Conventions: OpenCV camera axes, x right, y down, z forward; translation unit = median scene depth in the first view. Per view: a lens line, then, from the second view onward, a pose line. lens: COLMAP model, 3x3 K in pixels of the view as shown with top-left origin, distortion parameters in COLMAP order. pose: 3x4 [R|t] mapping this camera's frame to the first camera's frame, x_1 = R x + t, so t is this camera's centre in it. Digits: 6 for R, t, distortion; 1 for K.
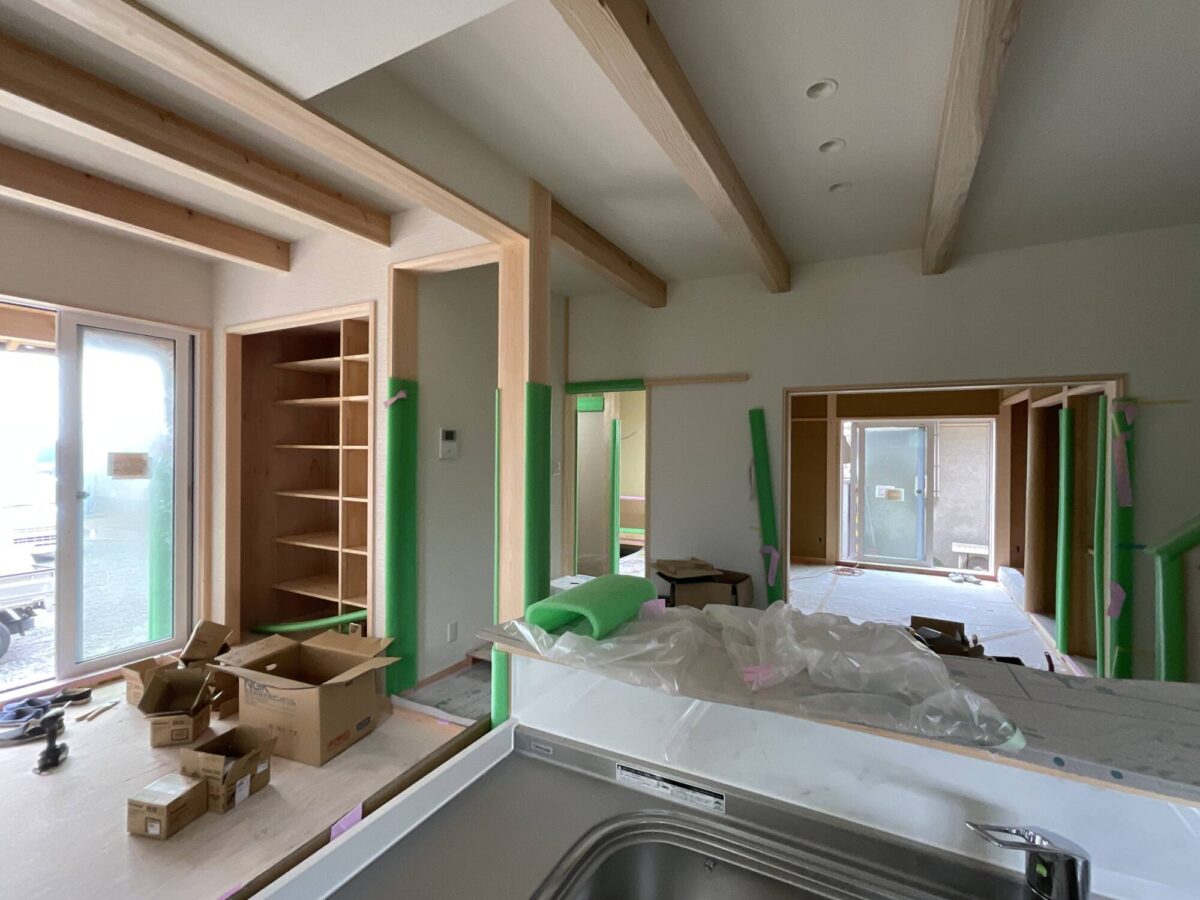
lens RADIAL K [[527.5, 0, 603.0], [0, 527.5, 450.9], [0, 0, 1]] dist [0.000597, 0.000218]
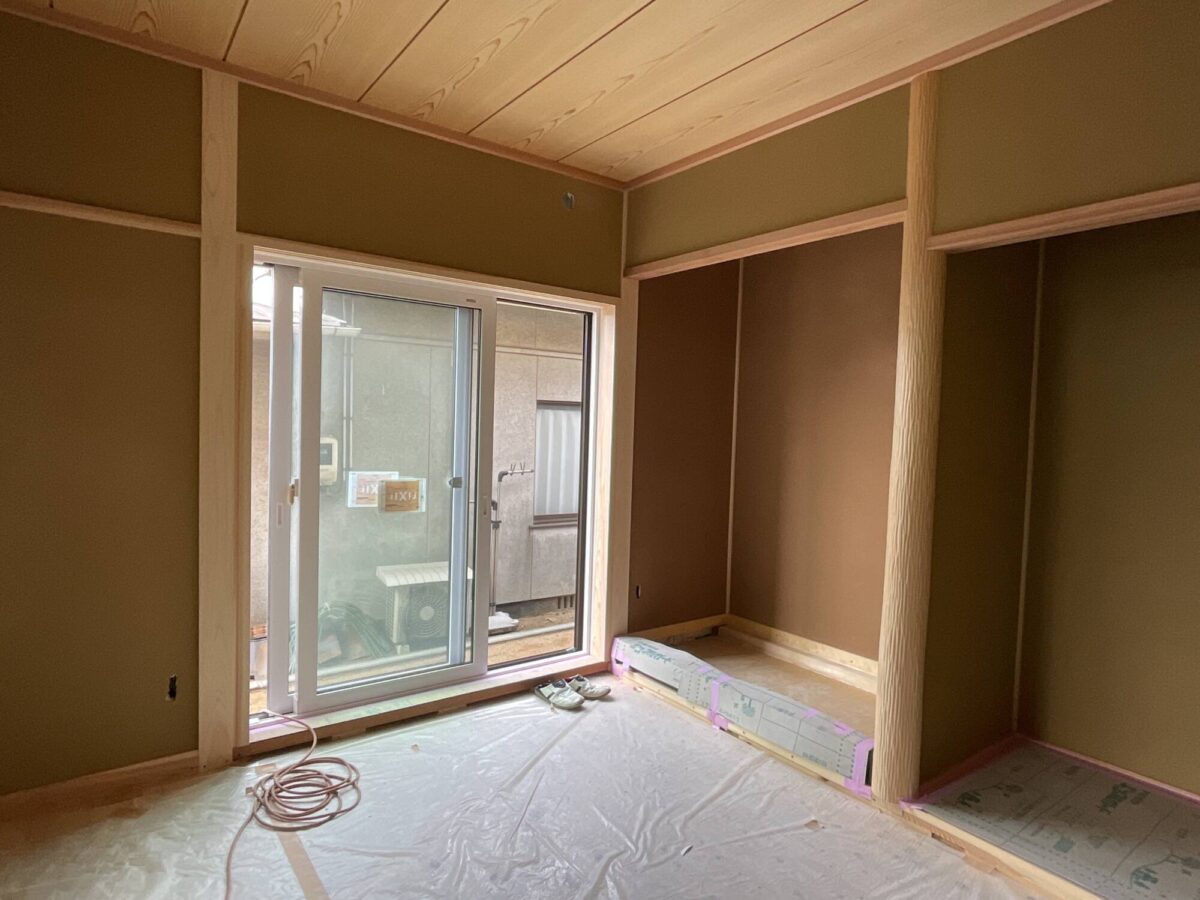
lens RADIAL K [[675.5, 0, 599.6], [0, 675.5, 452.9], [0, 0, 1]] dist [0.003653, 0.000444]
pose [[0.417282, -0.035135, 0.908097, 0.201337], [-0.027666, 0.998298, 0.051338, 0.027865], [-0.908356, -0.046546, 0.415600, 0.690276]]
